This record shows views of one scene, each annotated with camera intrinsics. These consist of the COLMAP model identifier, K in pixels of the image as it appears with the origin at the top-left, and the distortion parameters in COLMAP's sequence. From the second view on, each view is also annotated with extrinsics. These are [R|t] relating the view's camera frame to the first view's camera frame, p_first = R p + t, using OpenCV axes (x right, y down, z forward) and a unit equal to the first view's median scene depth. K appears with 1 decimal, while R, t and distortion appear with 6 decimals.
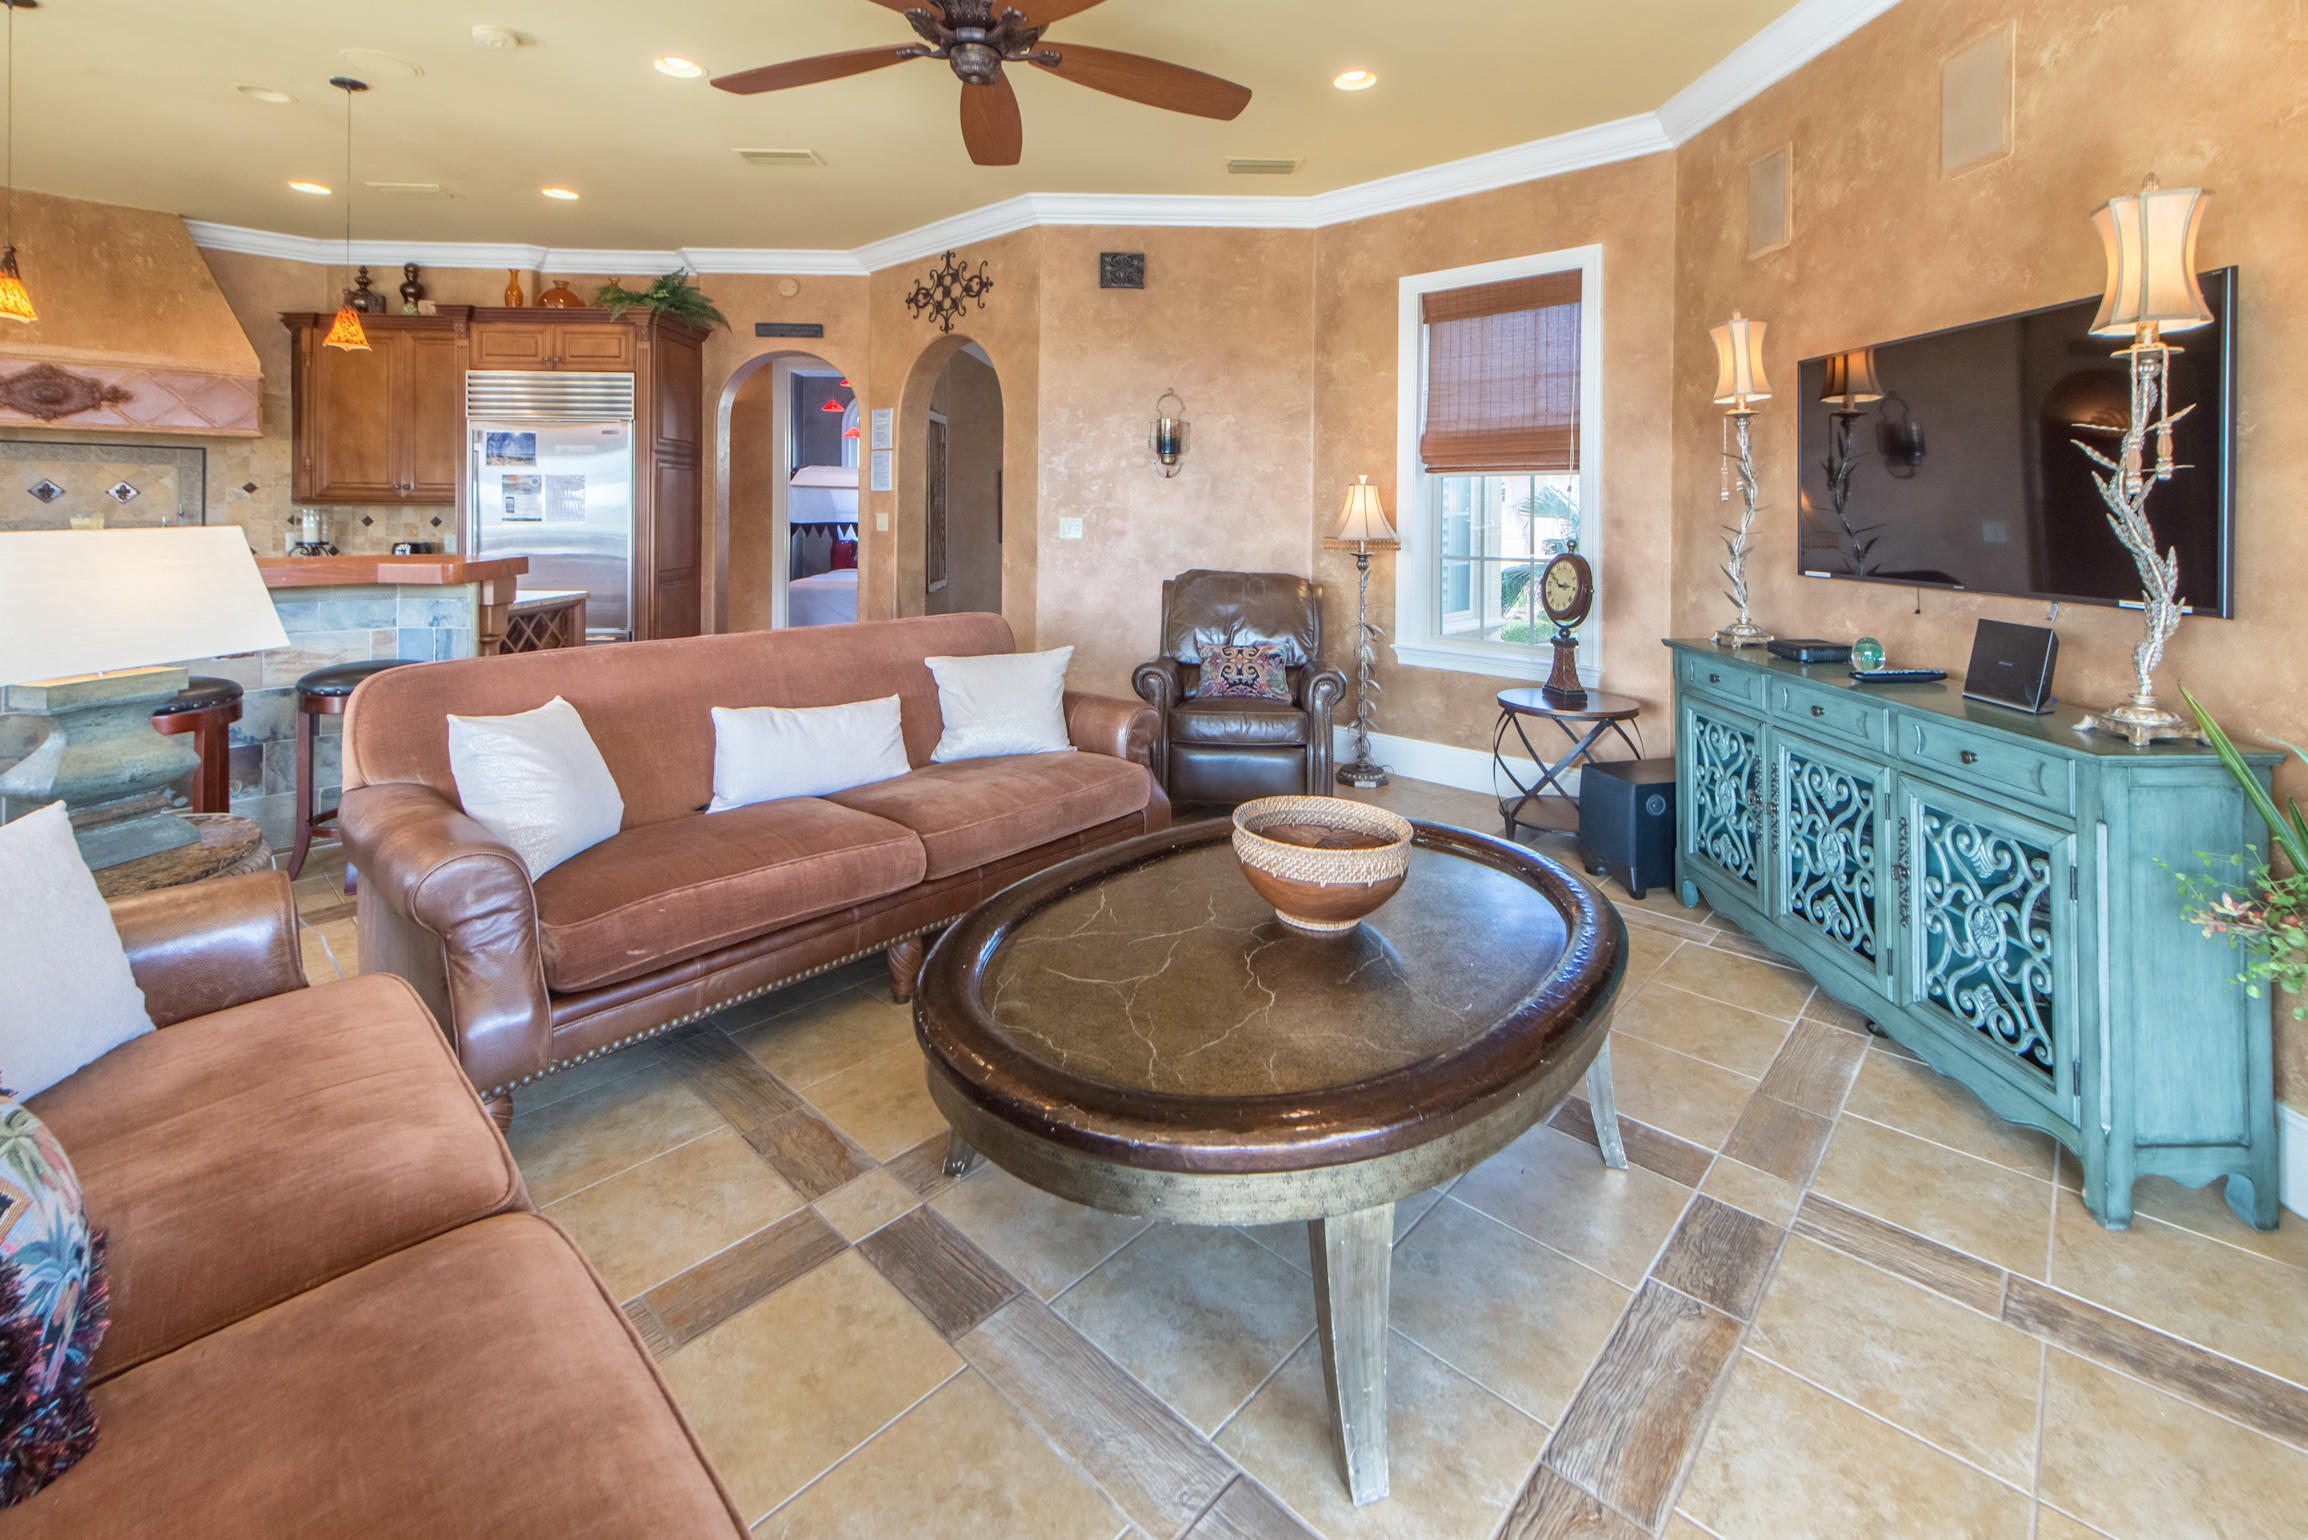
lens RADIAL K [[980.3, 0, 1172.0], [0, 980.3, 505.6], [0, 0, 1]] dist [0.012889, -0.003665]
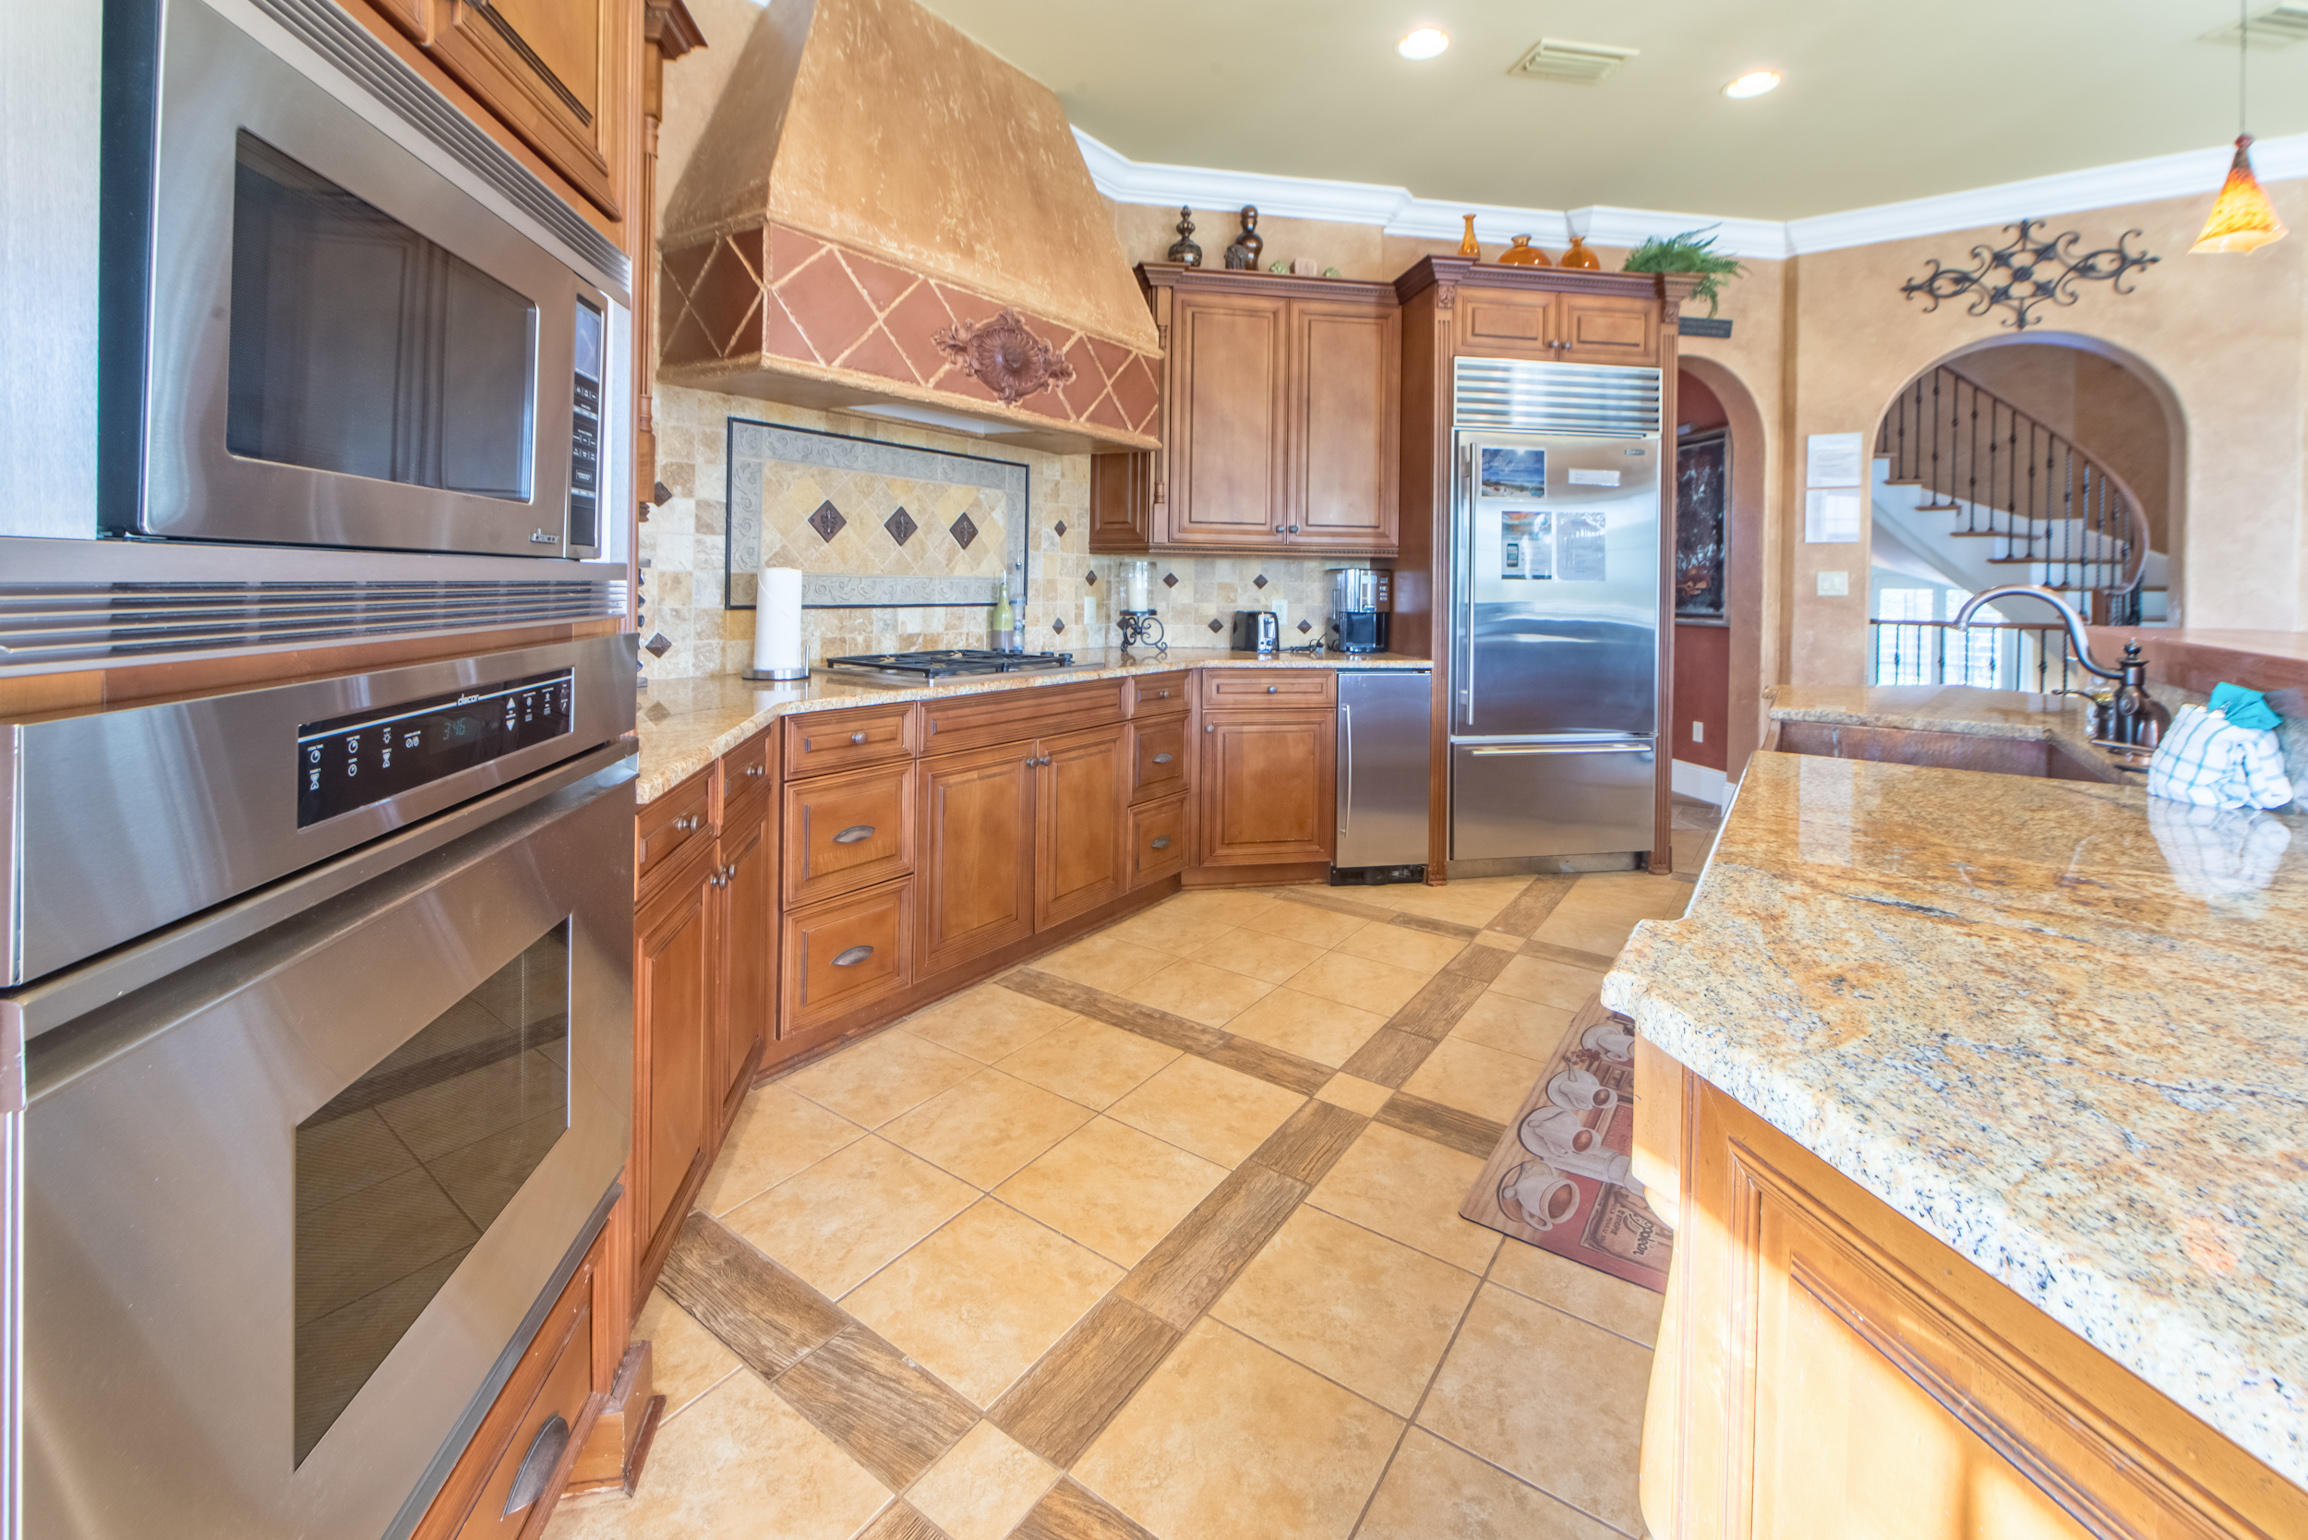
lens RADIAL K [[980.3, 0, 1162.8], [0, 980.3, 584.6], [0, 0, 1]] dist [0.012889, -0.003665]
pose [[0.988718, 0.001157, 0.149787, -1.109446], [-0.001603, 0.999995, 0.002856, 0.020234], [-0.149783, -0.003064, 0.988714, 0.393227]]
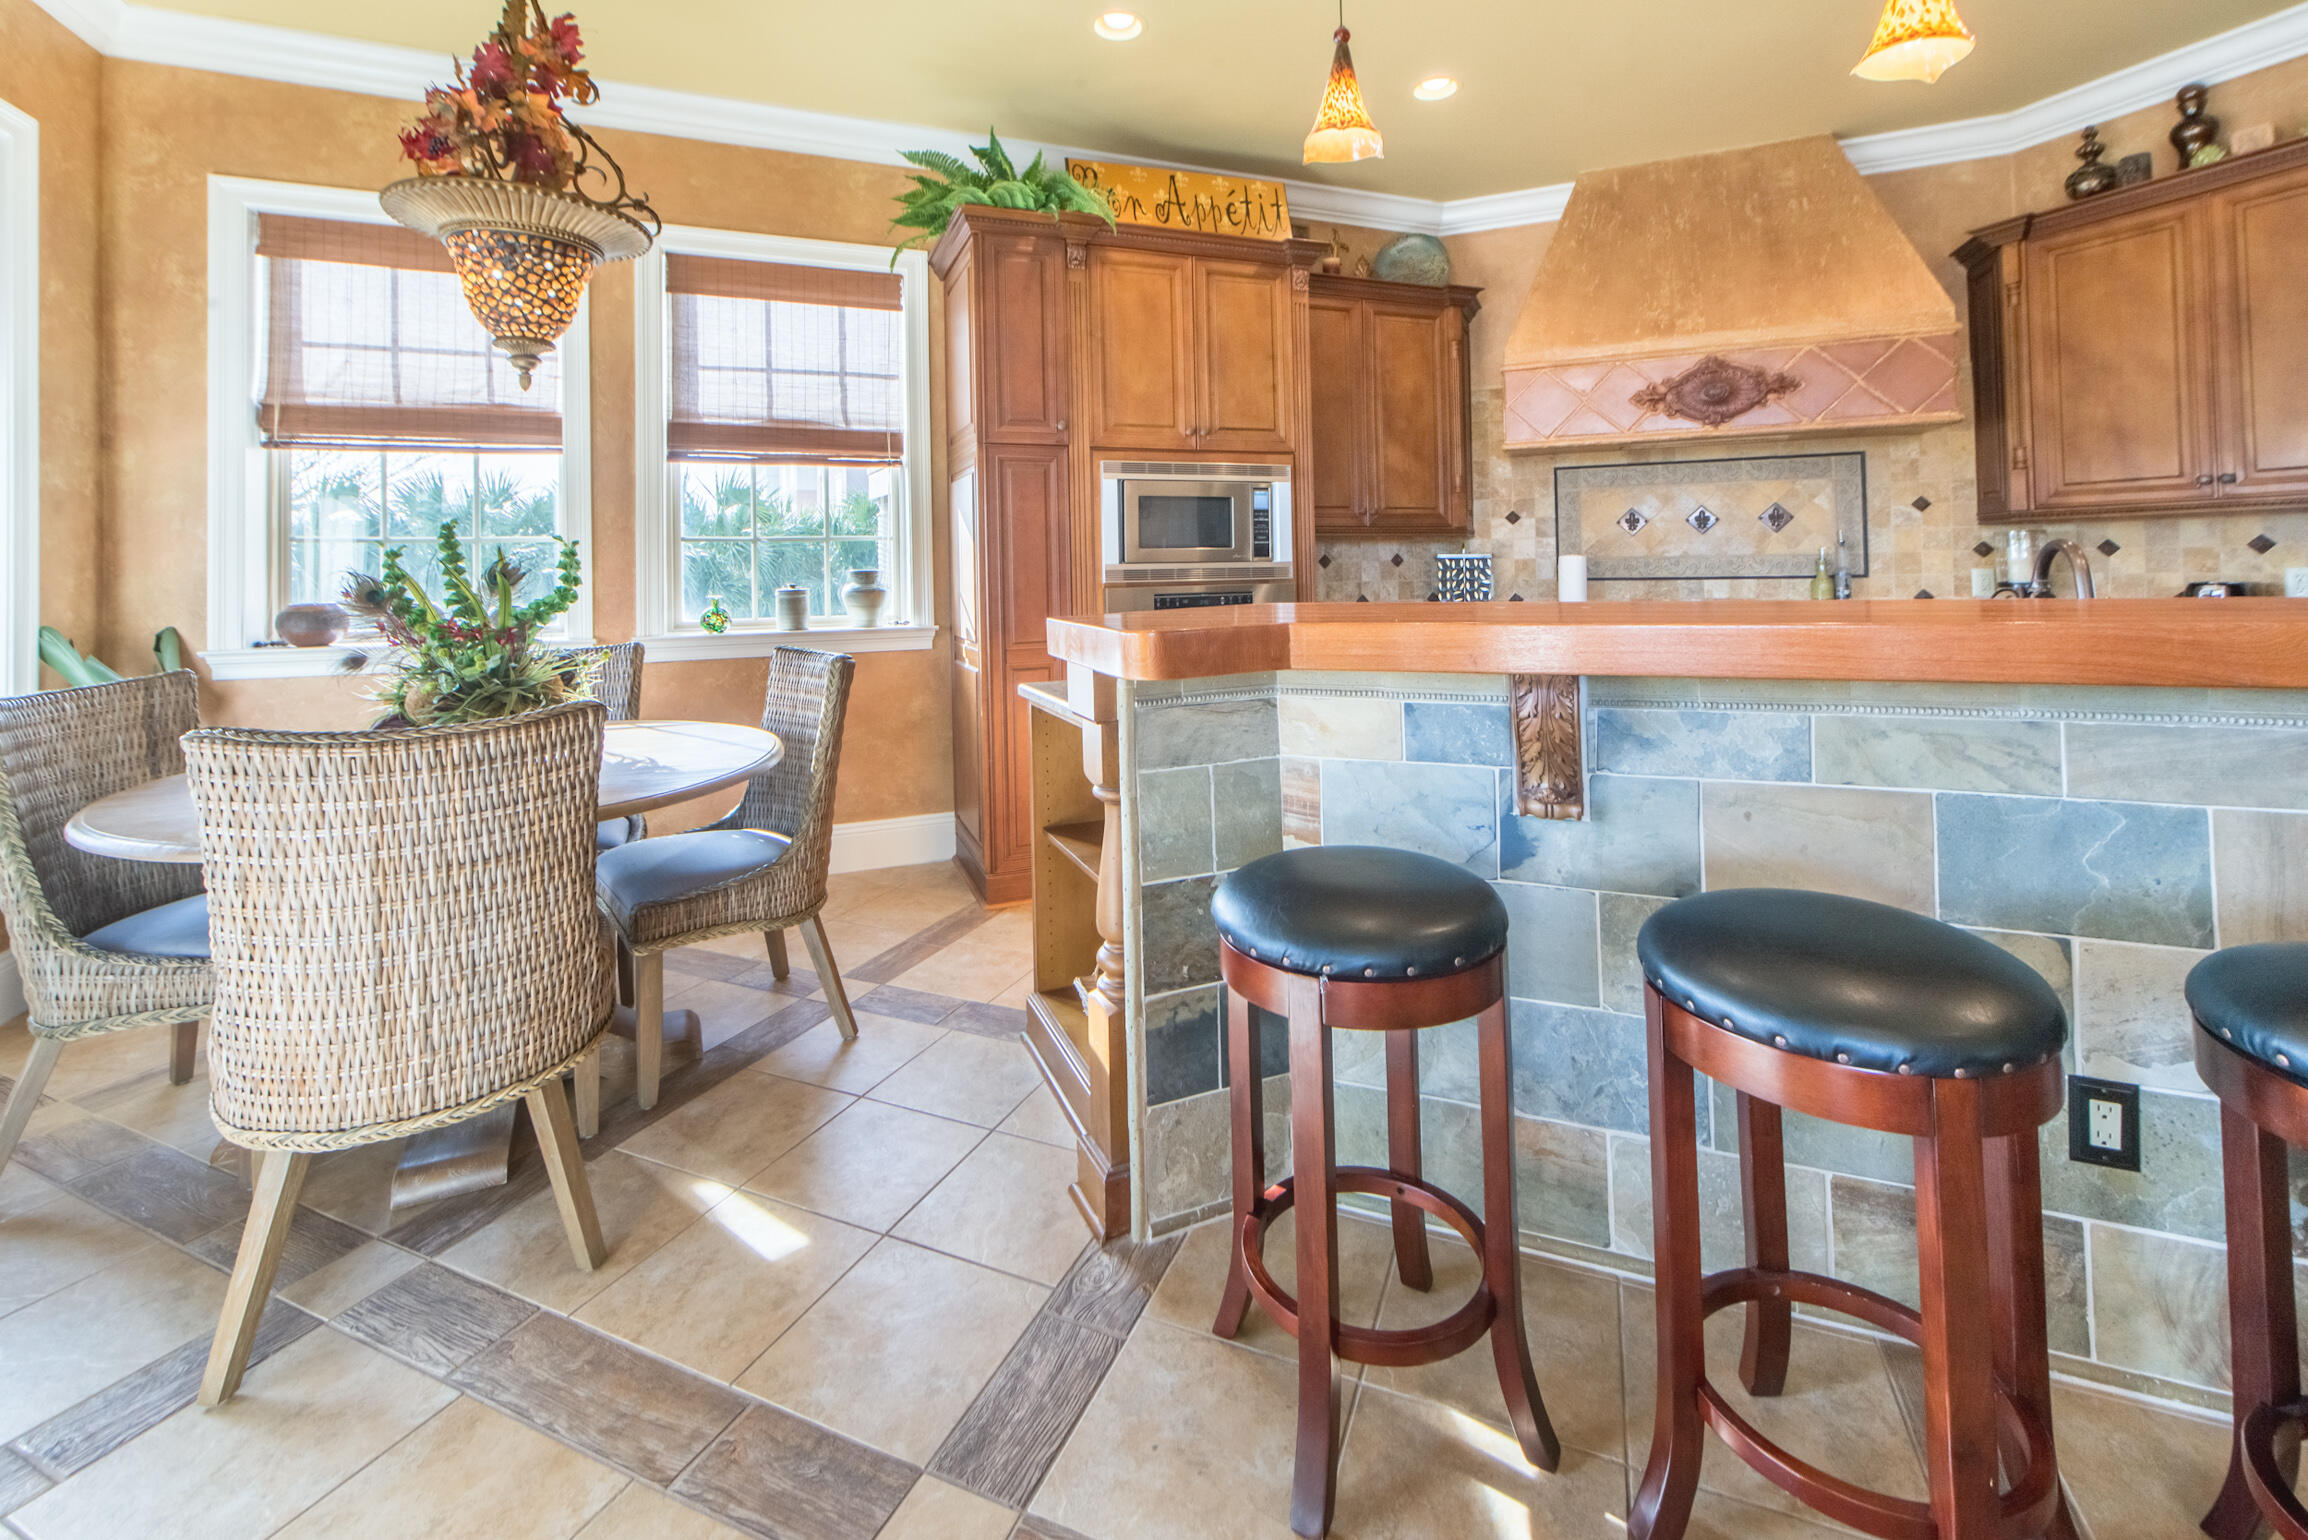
lens RADIAL K [[980.3, 0, 1167.2], [0, 980.3, 553.0], [0, 0, 1]] dist [0.012889, -0.003665]
pose [[0.333898, -0.036770, -0.941892, -0.528332], [0.020328, 0.999287, -0.031805, 0.031959], [0.942390, -0.008528, 0.334407, 0.310758]]
